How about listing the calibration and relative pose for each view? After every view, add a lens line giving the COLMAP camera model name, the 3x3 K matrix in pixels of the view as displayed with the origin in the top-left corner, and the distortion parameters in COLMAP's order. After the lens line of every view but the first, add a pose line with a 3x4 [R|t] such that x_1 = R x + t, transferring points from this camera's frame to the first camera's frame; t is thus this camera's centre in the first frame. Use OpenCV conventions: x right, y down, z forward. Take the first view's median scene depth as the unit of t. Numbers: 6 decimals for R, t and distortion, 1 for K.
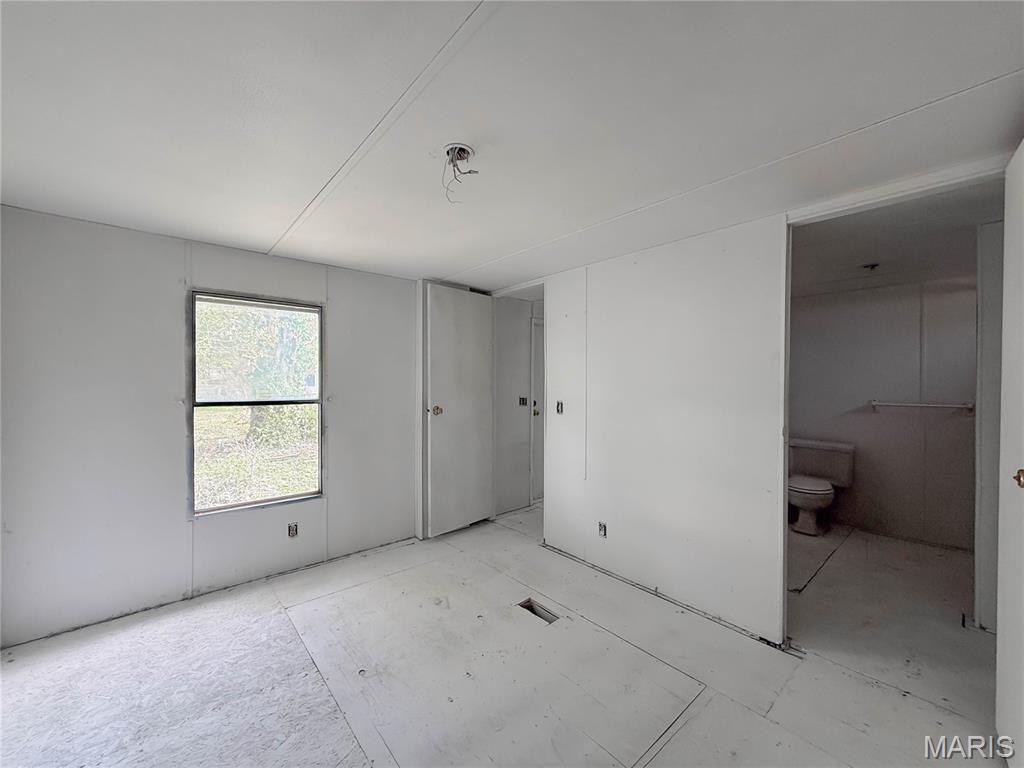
lens RADIAL K [[433.1, 0, 518.3], [0, 433.1, 375.8], [0, 0, 1]] dist [0.001212, 0.000442]
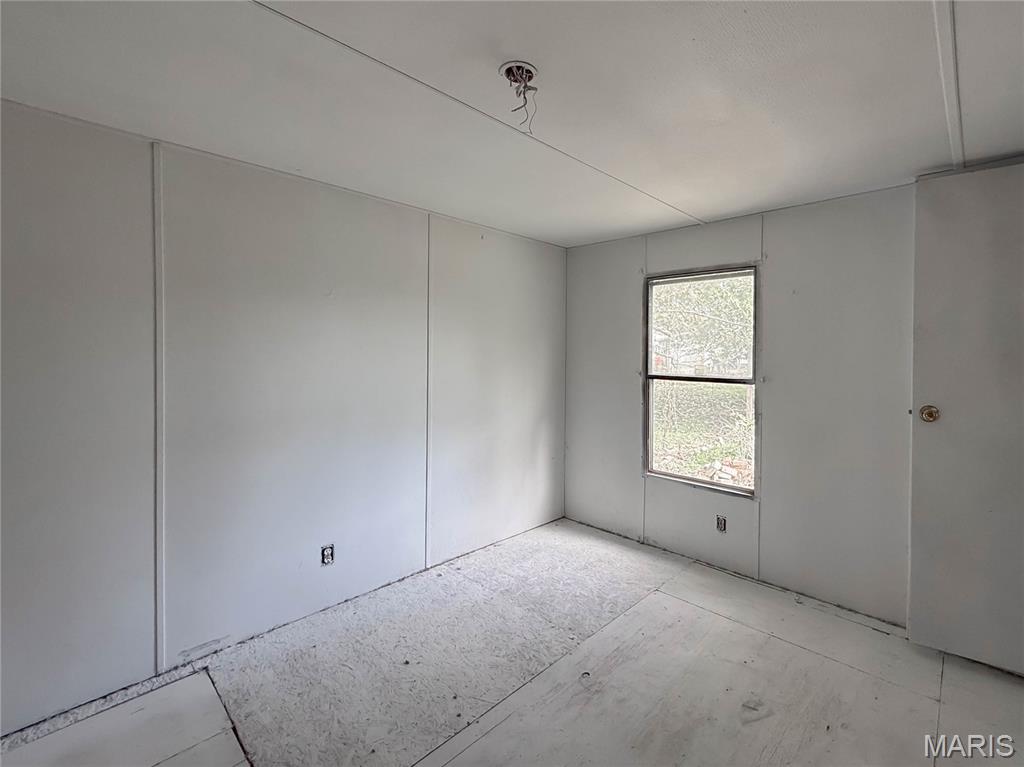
lens RADIAL K [[447.6, 0, 506.2], [0, 447.6, 351.0], [0, 0, 1]] dist [0.000267, 0.001401]
pose [[0.069923, -0.004842, -0.997541, 0.404280], [0.008903, 0.999951, -0.004230, 0.000032], [0.997513, -0.008585, 0.069962, 0.539609]]
